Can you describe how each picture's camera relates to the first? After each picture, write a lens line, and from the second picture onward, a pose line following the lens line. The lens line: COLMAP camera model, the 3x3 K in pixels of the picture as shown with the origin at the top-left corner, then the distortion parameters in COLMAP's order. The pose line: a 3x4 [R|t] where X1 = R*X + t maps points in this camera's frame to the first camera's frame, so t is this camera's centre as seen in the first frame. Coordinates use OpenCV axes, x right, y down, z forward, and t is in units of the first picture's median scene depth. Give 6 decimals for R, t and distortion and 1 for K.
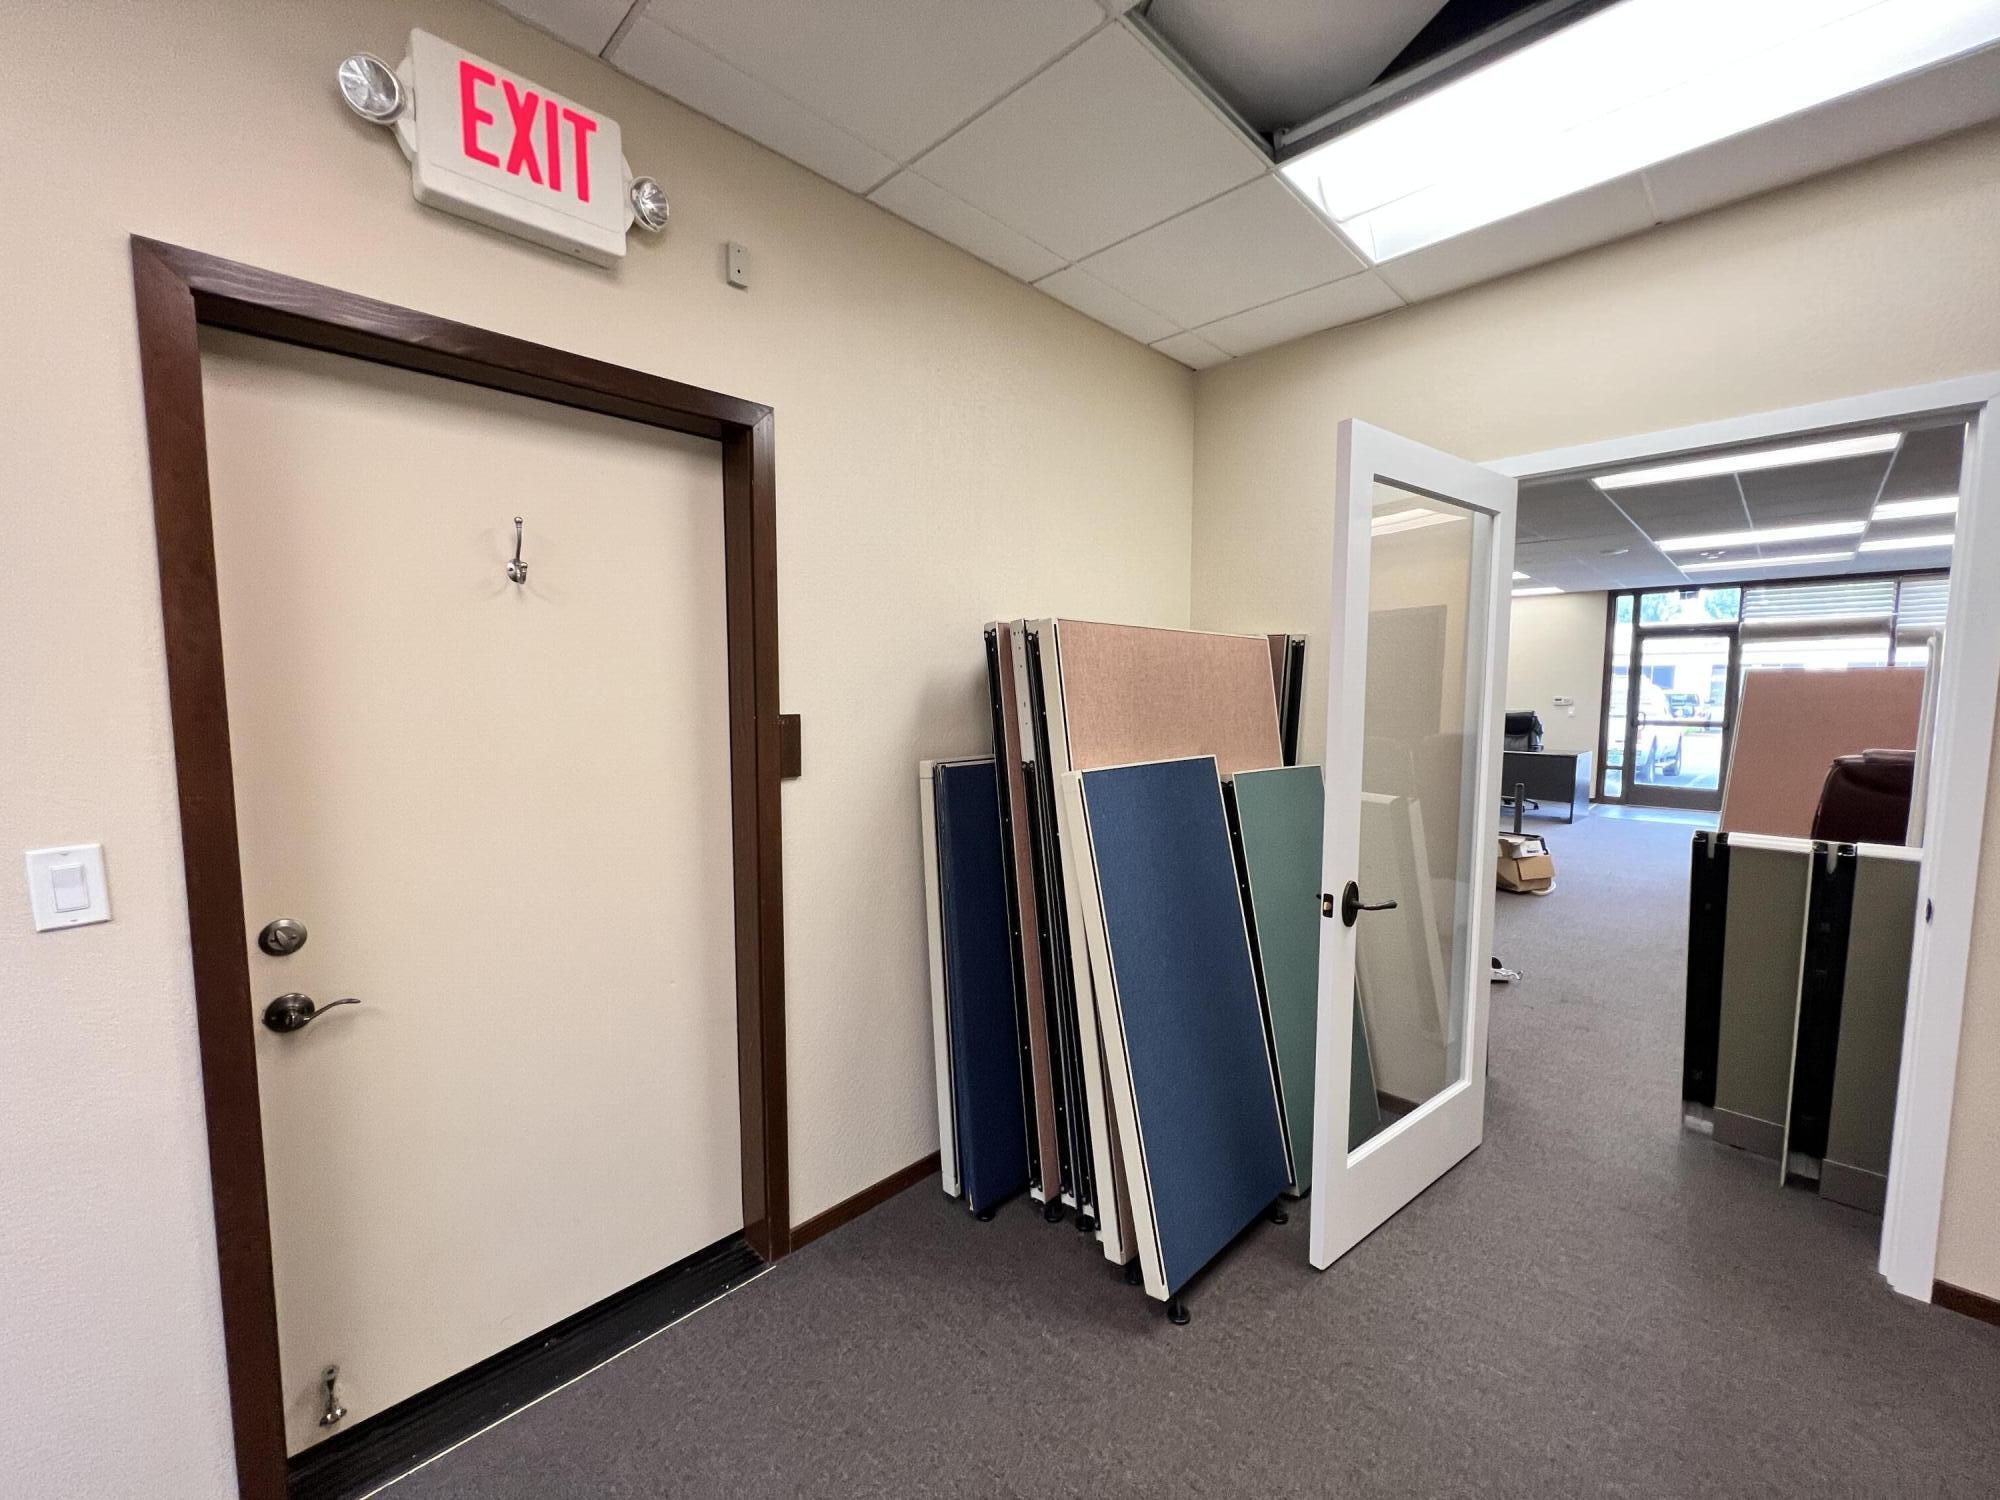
lens RADIAL K [[799.8, 0, 1003.1], [0, 799.8, 754.1], [0, 0, 1]] dist [-0.001578, -0.000053]
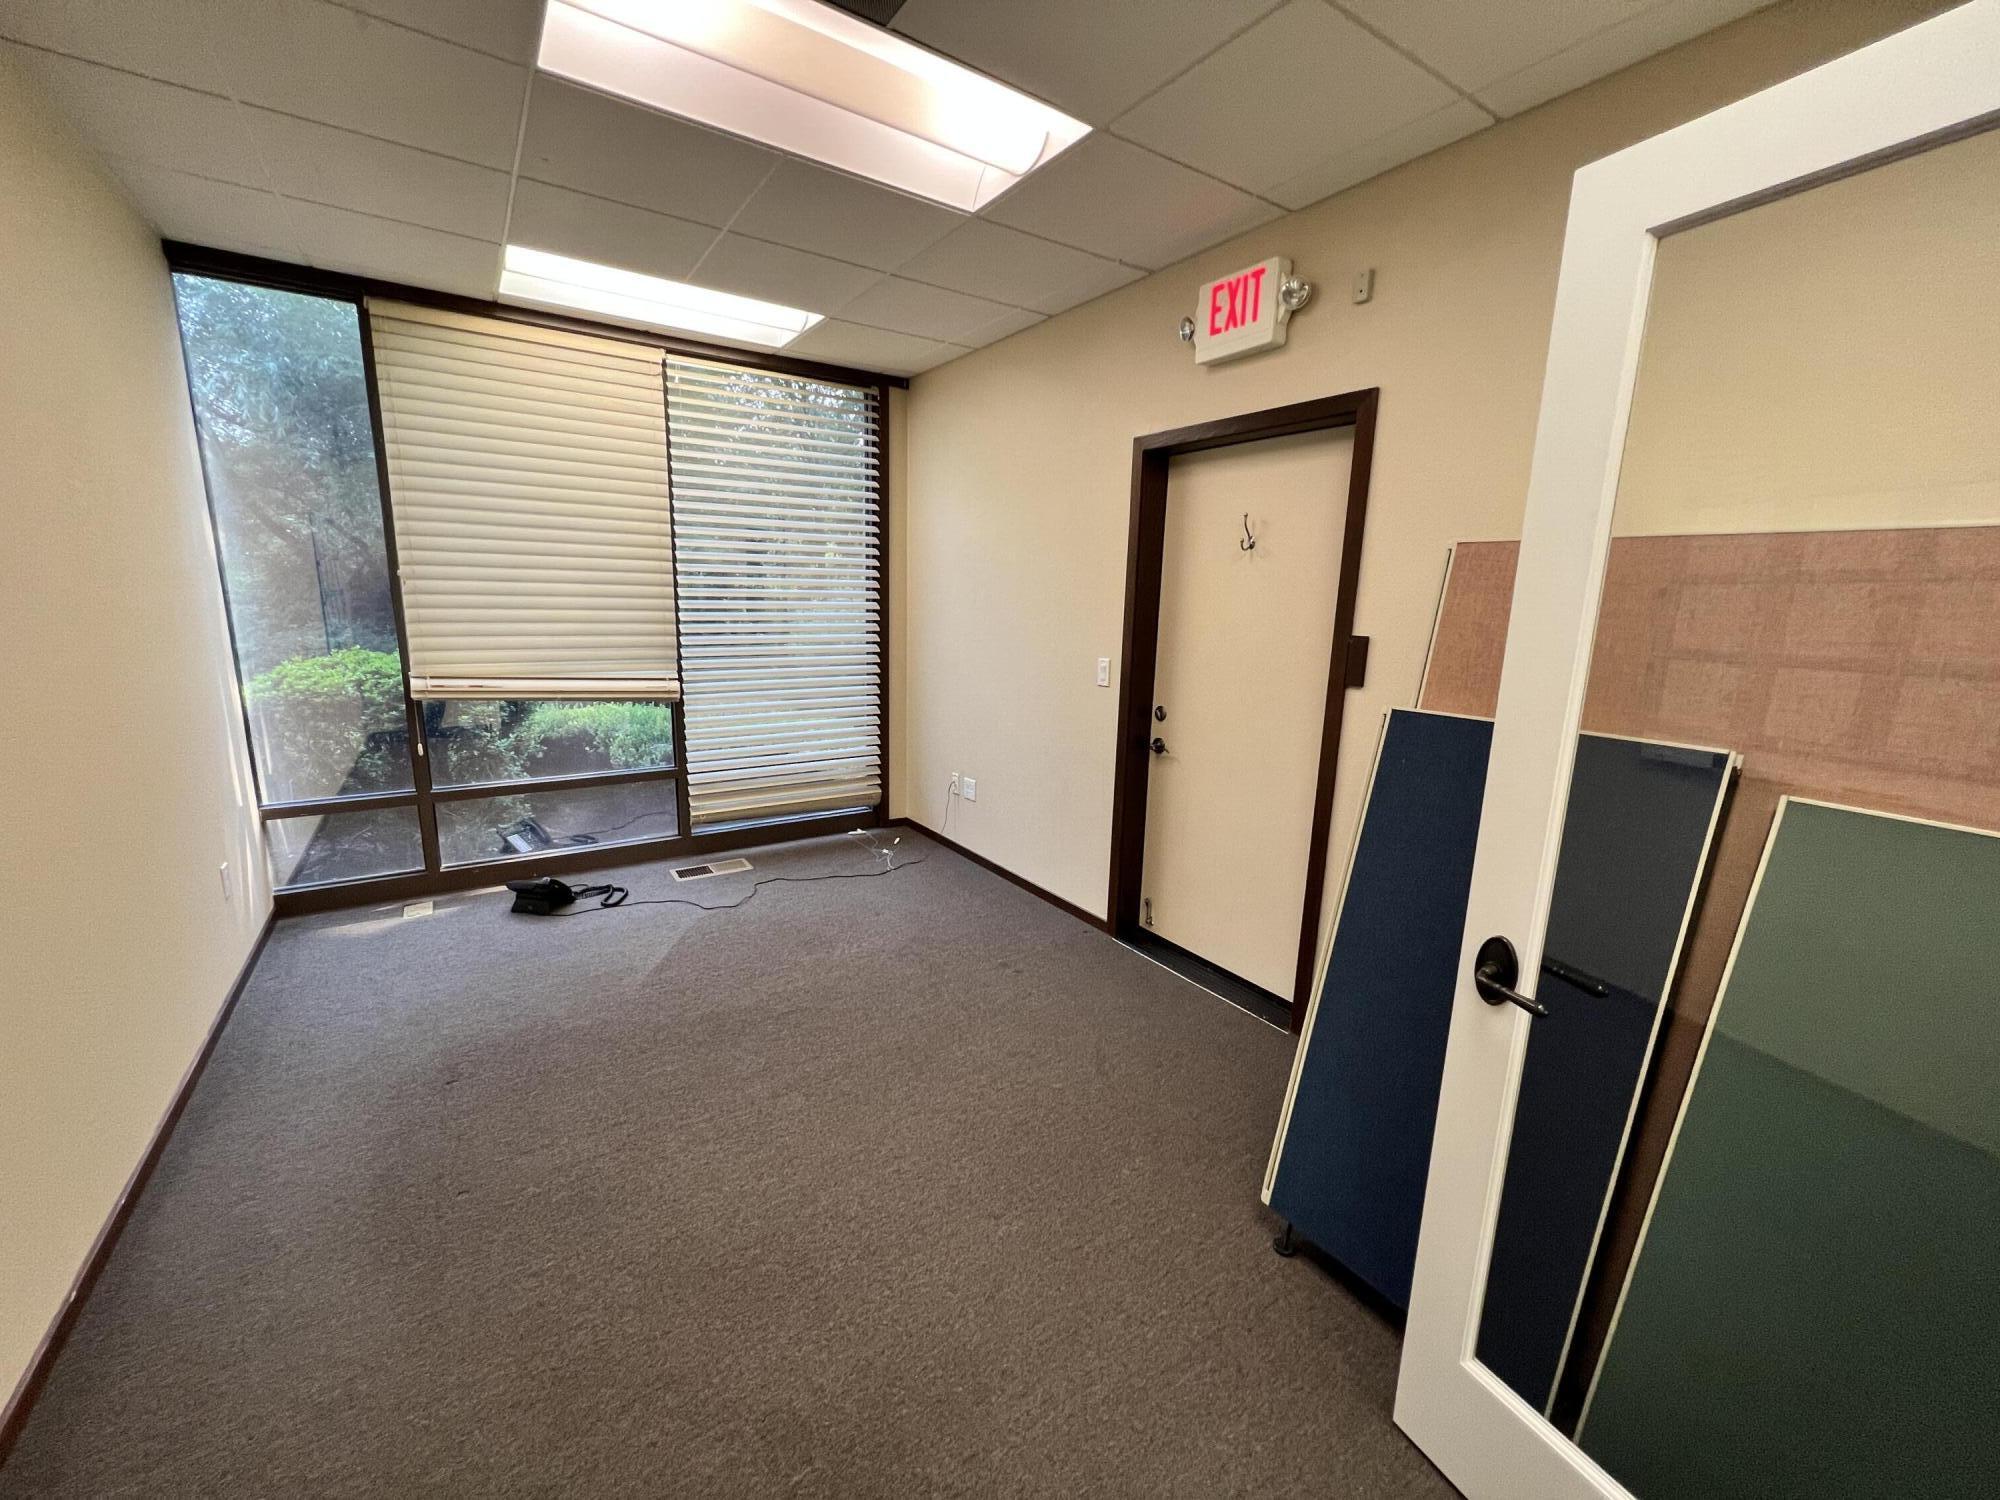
lens RADIAL K [[799.8, 0, 1003.1], [0, 799.8, 754.1], [0, 0, 1]] dist [-0.001578, -0.000053]
pose [[-0.191249, 0.182190, -0.964485, 1.456620], [-0.114127, 0.971830, 0.206208, -0.084883], [0.974884, 0.149511, -0.165069, 0.930194]]
